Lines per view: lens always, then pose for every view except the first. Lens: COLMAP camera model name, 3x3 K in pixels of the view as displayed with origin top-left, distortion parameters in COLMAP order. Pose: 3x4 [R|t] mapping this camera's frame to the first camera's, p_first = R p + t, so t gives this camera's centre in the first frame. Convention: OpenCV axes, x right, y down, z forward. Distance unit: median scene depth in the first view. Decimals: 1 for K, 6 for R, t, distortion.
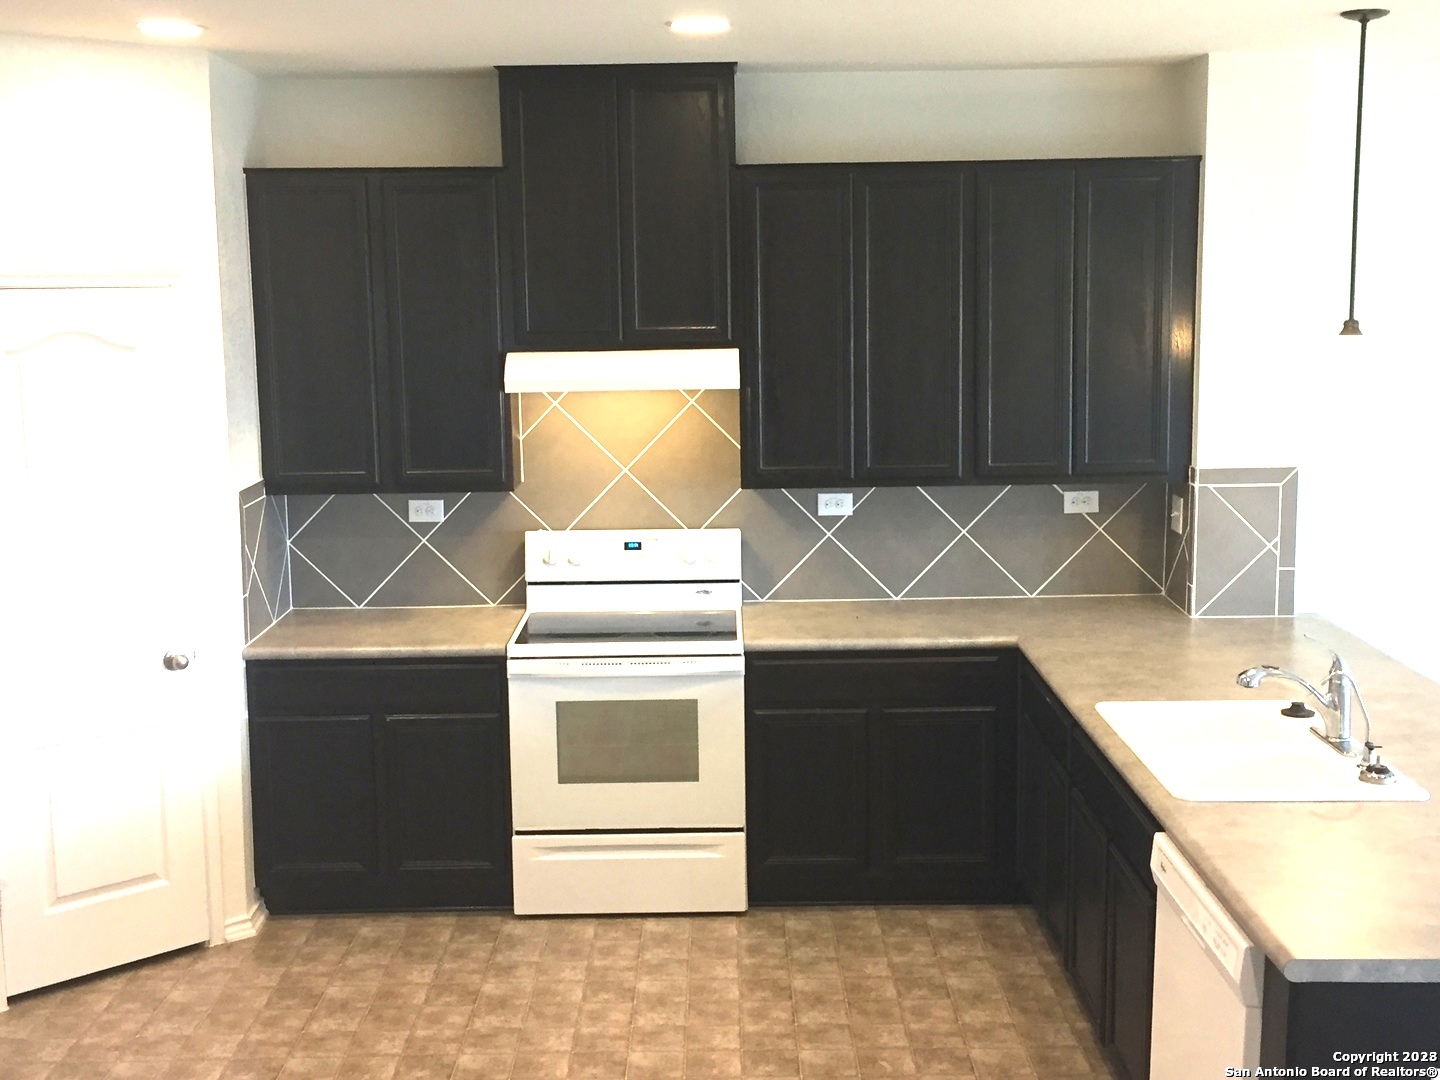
lens RADIAL K [[1668.3, 0, 720.0], [0, 1668.3, 540.0], [0, 0, 1]] dist [0.019084, -0.011995]
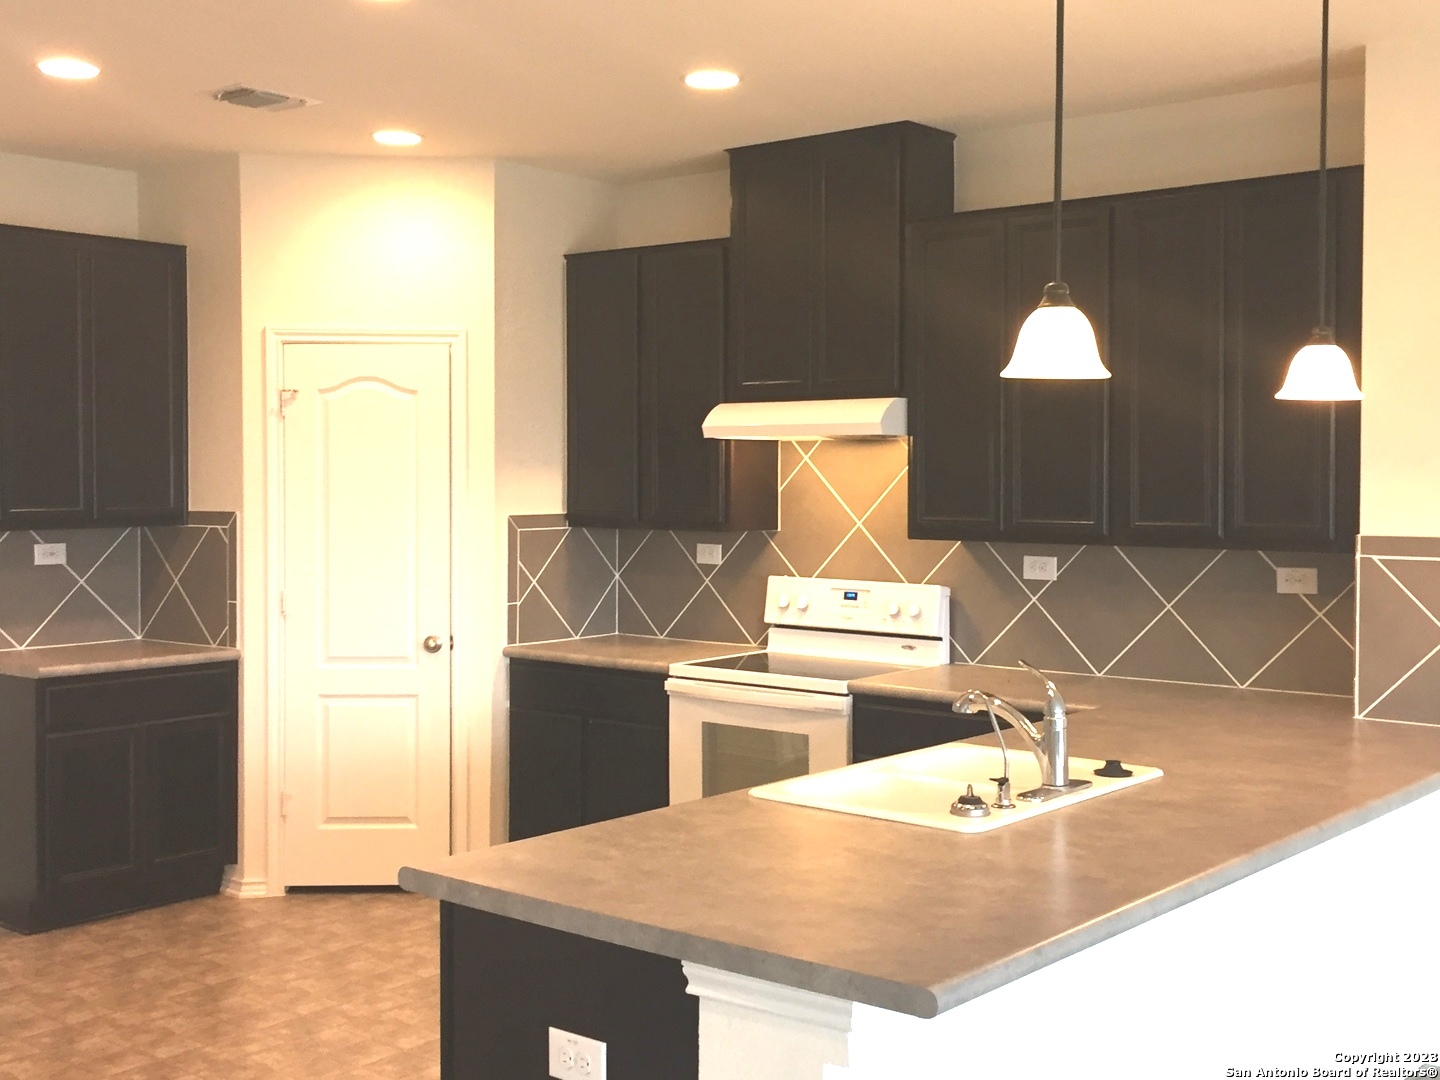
lens RADIAL K [[1688.8, 0, 720.0], [0, 1688.8, 540.0], [0, 0, 1]] dist [-0.002078, 0.022240]
pose [[0.764846, 0.042380, -0.642817, 0.568323], [-0.112295, 0.991328, -0.068256, 0.050898], [0.634350, 0.124390, 0.762973, 0.156203]]
